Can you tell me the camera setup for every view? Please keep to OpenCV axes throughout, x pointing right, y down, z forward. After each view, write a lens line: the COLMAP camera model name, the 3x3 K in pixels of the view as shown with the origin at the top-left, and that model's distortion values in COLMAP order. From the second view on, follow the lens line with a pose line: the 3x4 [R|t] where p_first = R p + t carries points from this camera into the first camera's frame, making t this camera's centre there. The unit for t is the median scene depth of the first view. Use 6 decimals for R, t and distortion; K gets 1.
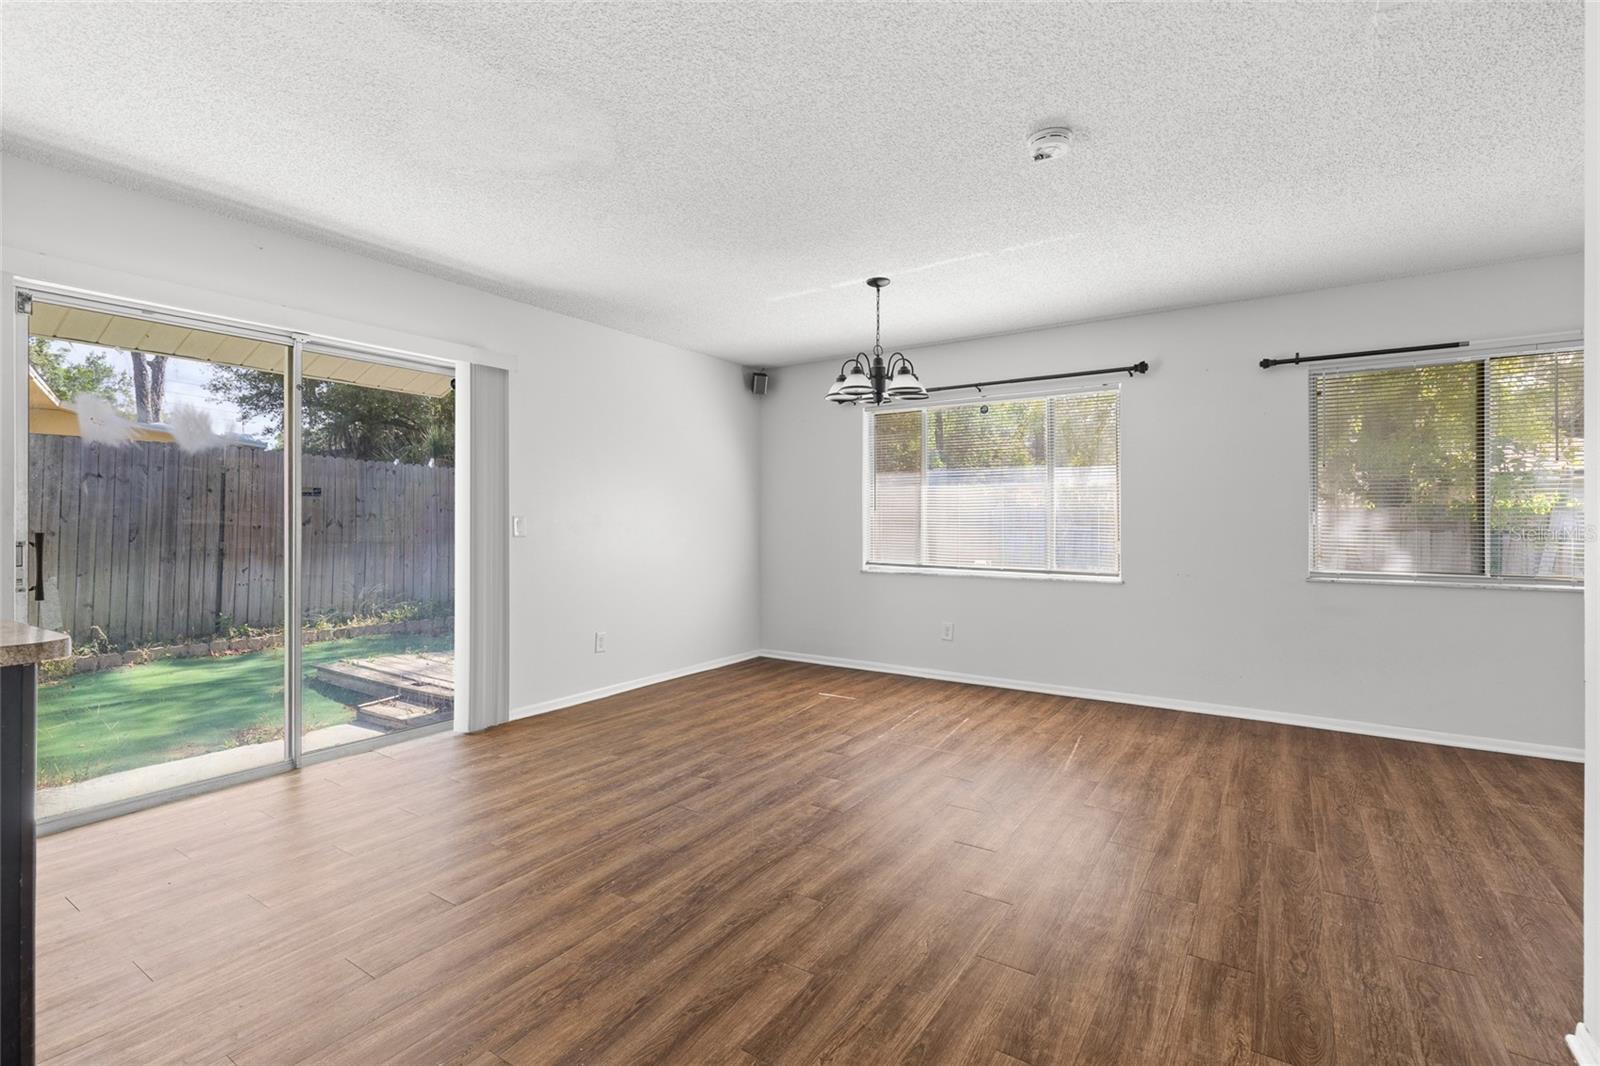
lens RADIAL K [[726.0, 0, 812.8], [0, 726.0, 524.8], [0, 0, 1]] dist [0.009269, -0.000180]
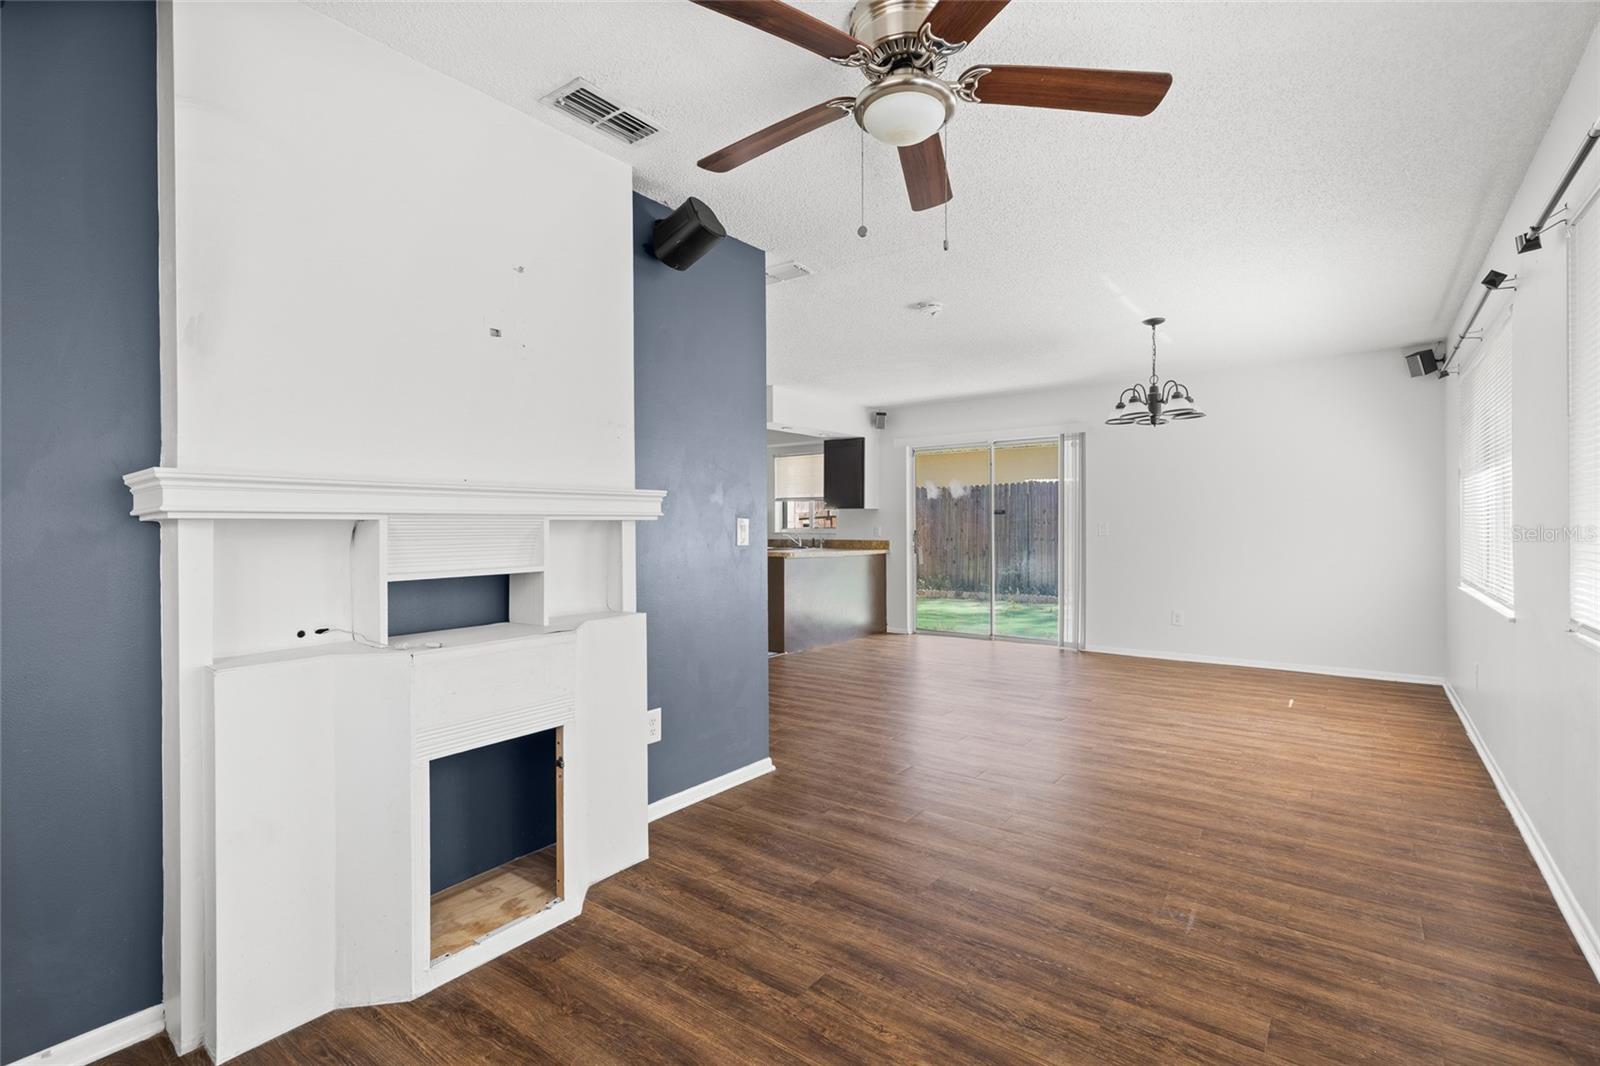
lens RADIAL K [[726.0, 0, 806.4], [0, 726.0, 532.2], [0, 0, 1]] dist [0.009269, -0.000180]
pose [[-0.063012, 0.005831, -0.997996, 1.555132], [-0.001153, 0.999982, 0.005916, 0.001006], [0.998012, 0.001523, -0.063004, 0.610296]]
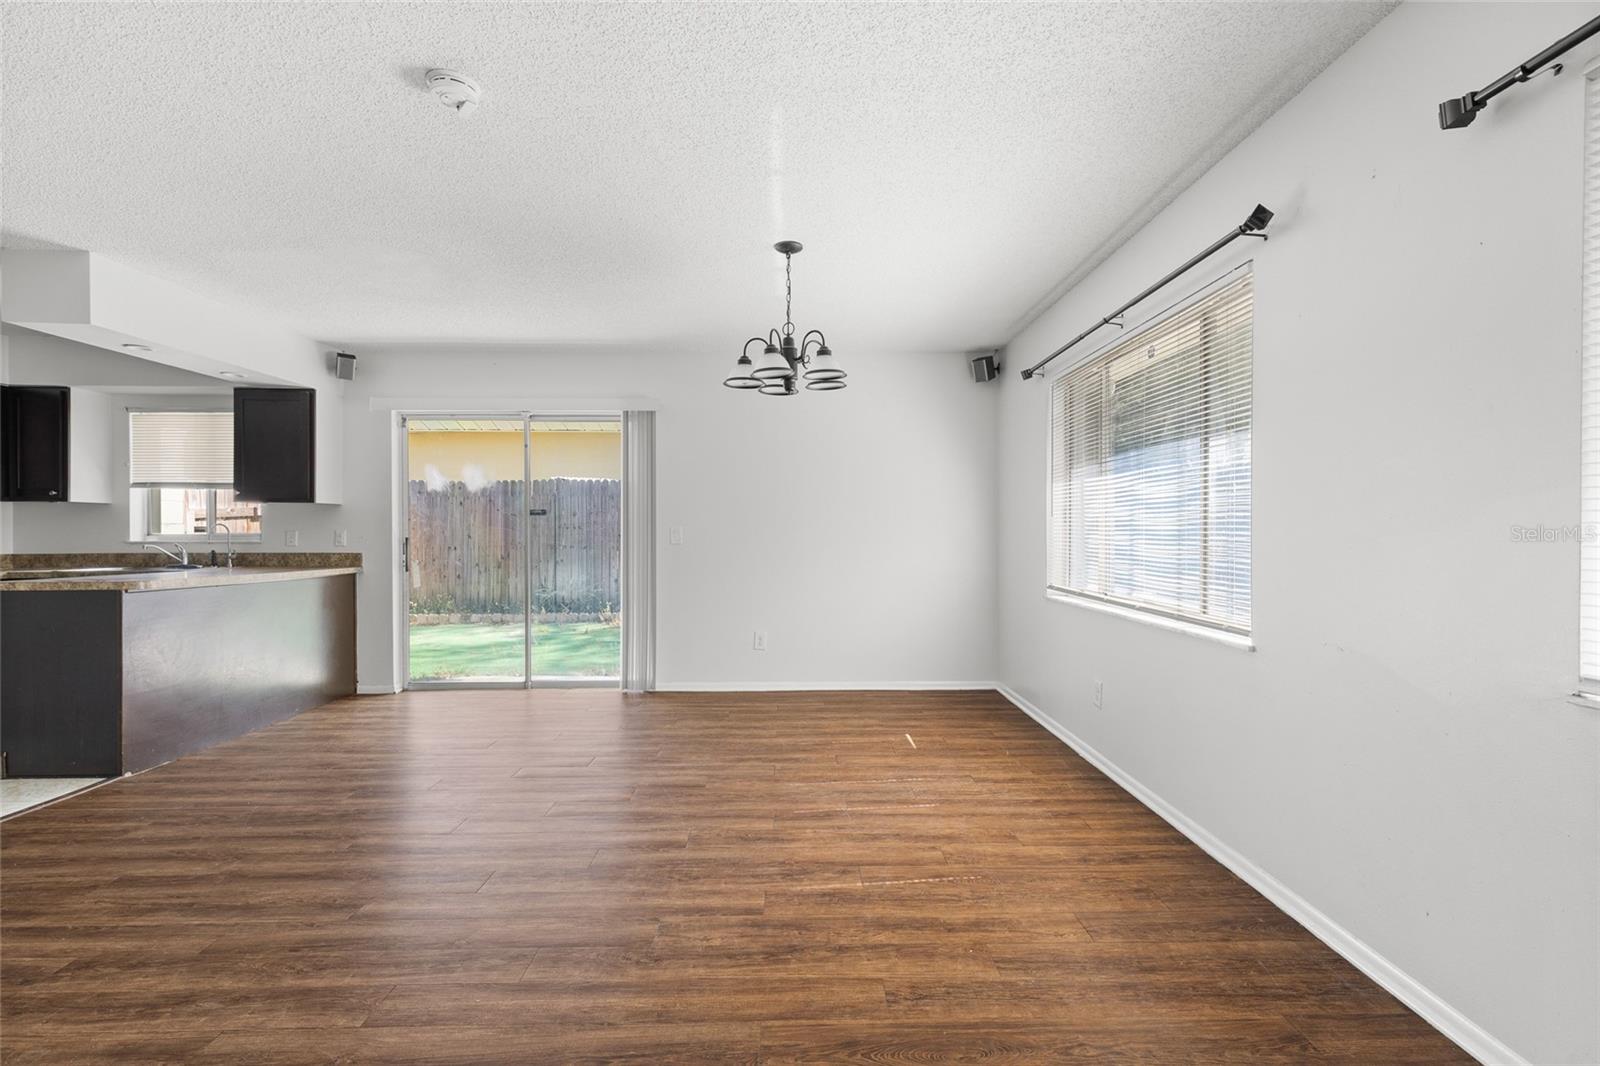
lens RADIAL K [[726.0, 0, 802.7], [0, 726.0, 532.8], [0, 0, 1]] dist [0.009269, -0.000180]
pose [[0.559875, -0.000296, -0.828577, 0.959447], [-0.001686, 0.999997, -0.001496, -0.000224], [0.828575, 0.002234, 0.559873, 0.641590]]
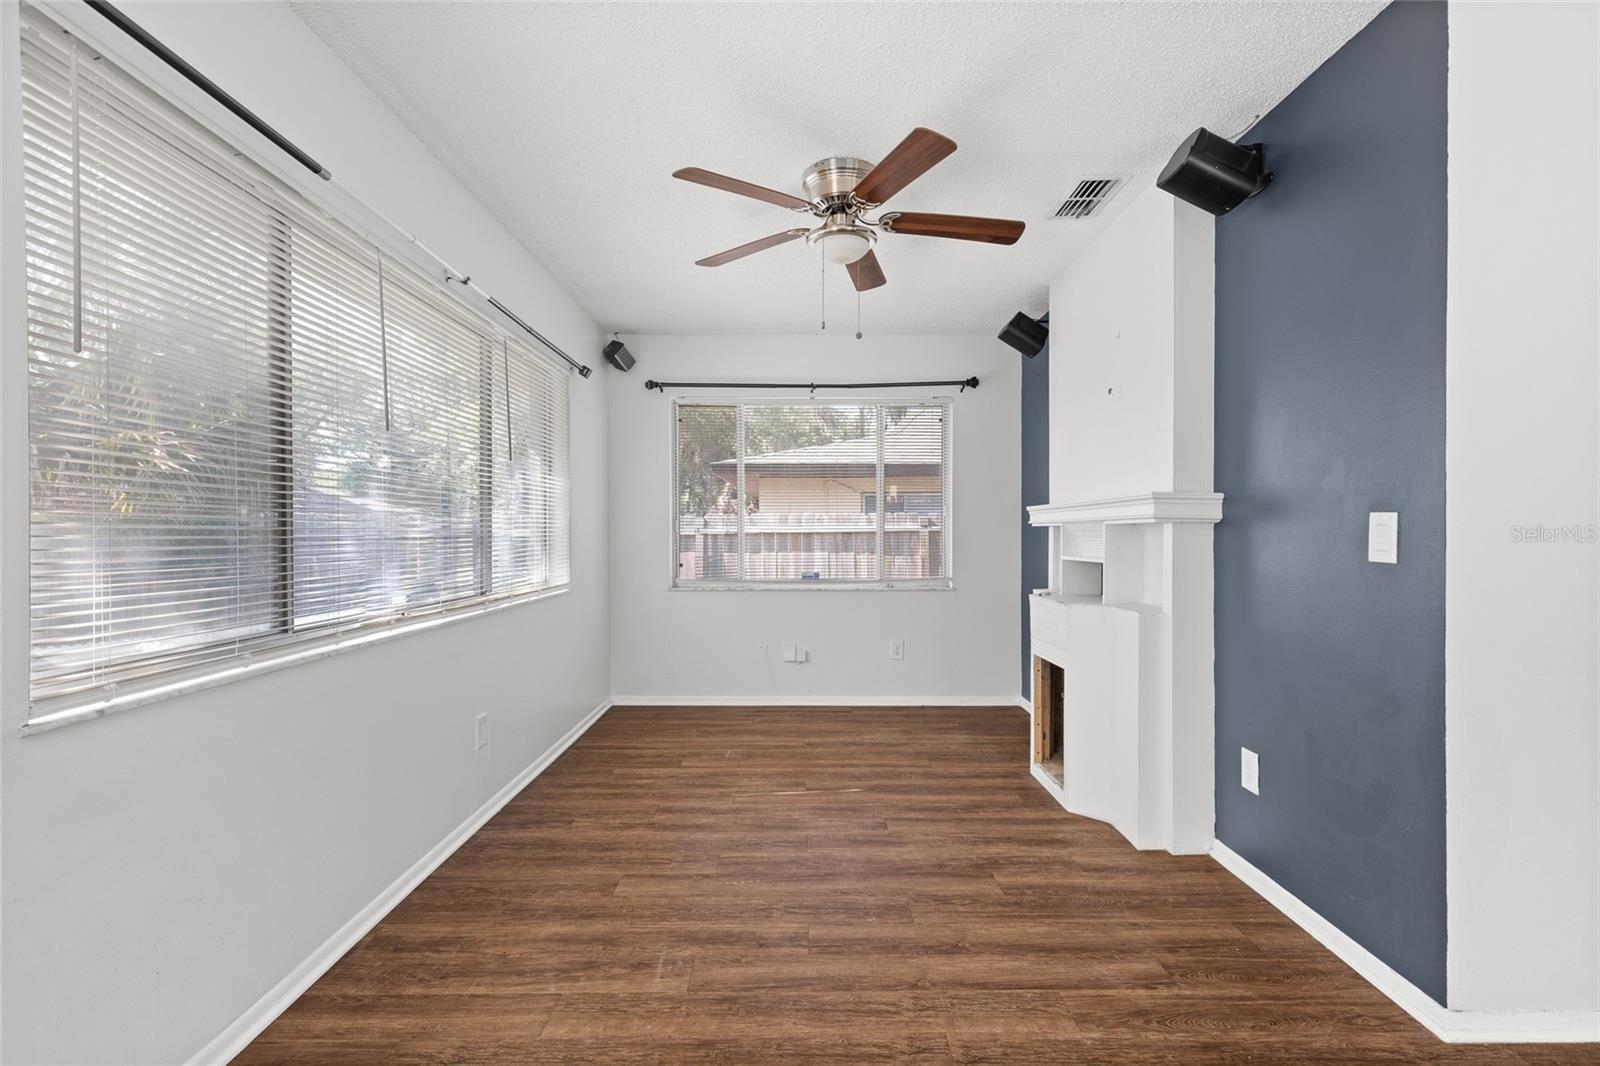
lens RADIAL K [[726.0, 0, 803.1], [0, 726.0, 534.0], [0, 0, 1]] dist [0.009269, -0.000180]
pose [[-0.551733, -0.002287, 0.834018, 0.338164], [0.005273, 0.999967, 0.006230, -0.001011], [-0.834004, 0.007836, -0.551702, 1.136032]]
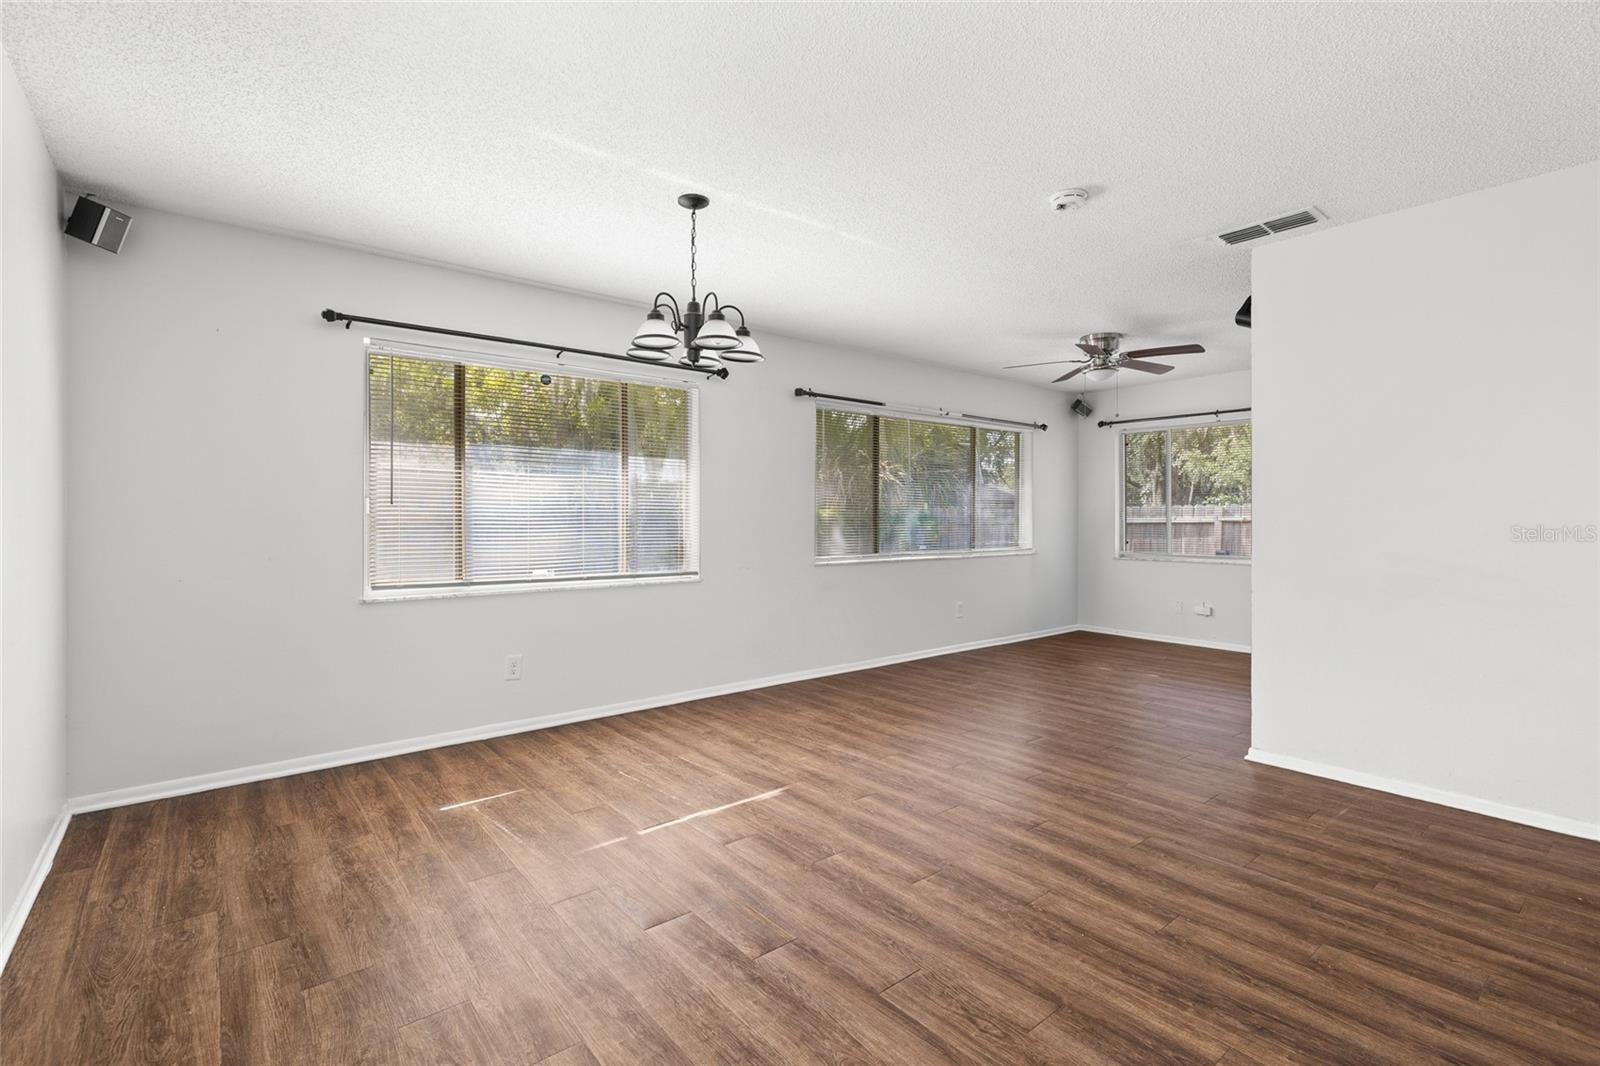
lens RADIAL K [[726.0, 0, 798.3], [0, 726.0, 525.6], [0, 0, 1]] dist [0.009269, -0.000180]
pose [[0.307707, -0.010182, 0.951427, -0.707722], [0.007323, 0.999938, 0.008333, -0.006749], [-0.951453, 0.004403, 0.307763, 0.791858]]
